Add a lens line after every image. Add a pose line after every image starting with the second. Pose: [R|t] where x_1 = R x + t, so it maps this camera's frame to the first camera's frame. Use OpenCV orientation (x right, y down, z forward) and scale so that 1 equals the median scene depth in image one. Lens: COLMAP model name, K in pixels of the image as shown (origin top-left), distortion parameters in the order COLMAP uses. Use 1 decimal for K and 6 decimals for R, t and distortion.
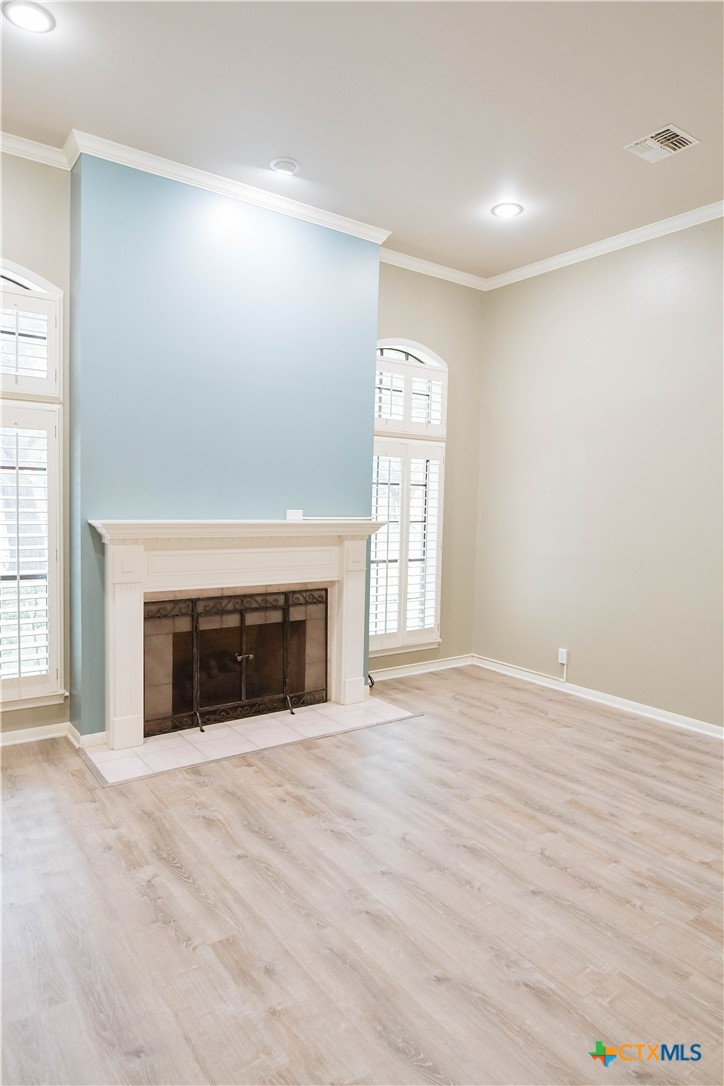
lens RADIAL K [[678.4, 0, 362.0], [0, 678.4, 543.0], [0, 0, 1]] dist [-0.006611, -0.004793]
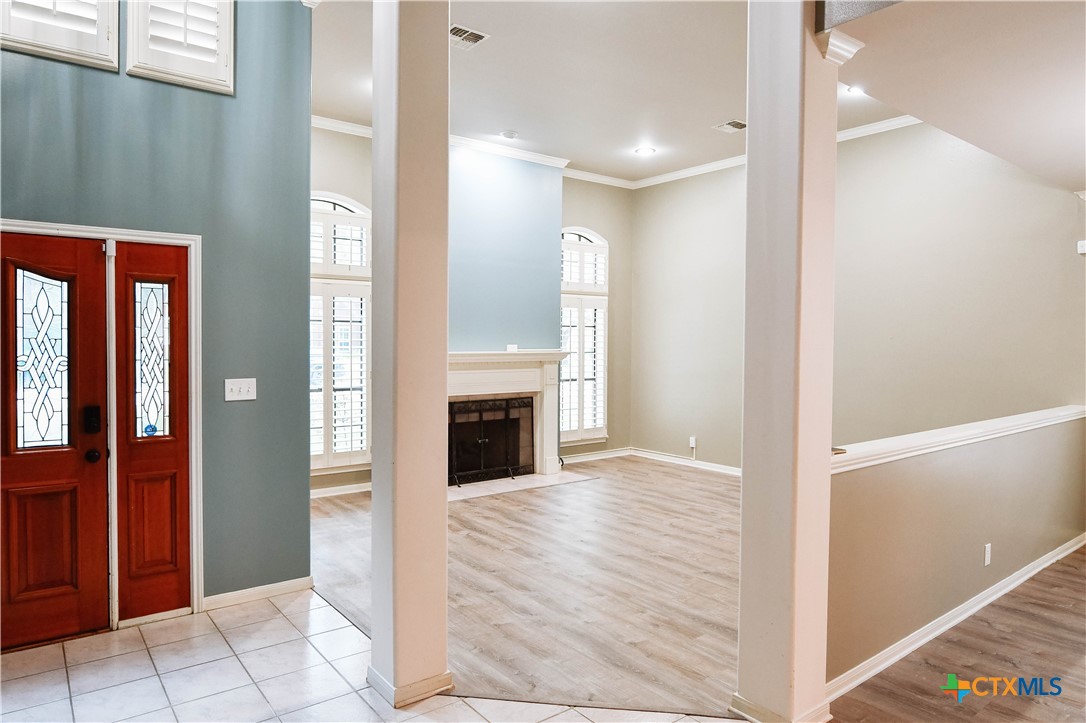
lens RADIAL K [[678.4, 0, 543.0], [0, 678.4, 361.5], [0, 0, 1]] dist [-0.006611, -0.004793]
pose [[0.999060, -0.020821, 0.038019, -0.084298], [0.022059, 0.999230, -0.032448, 0.038325], [-0.037314, 0.033256, 0.998750, -0.497594]]
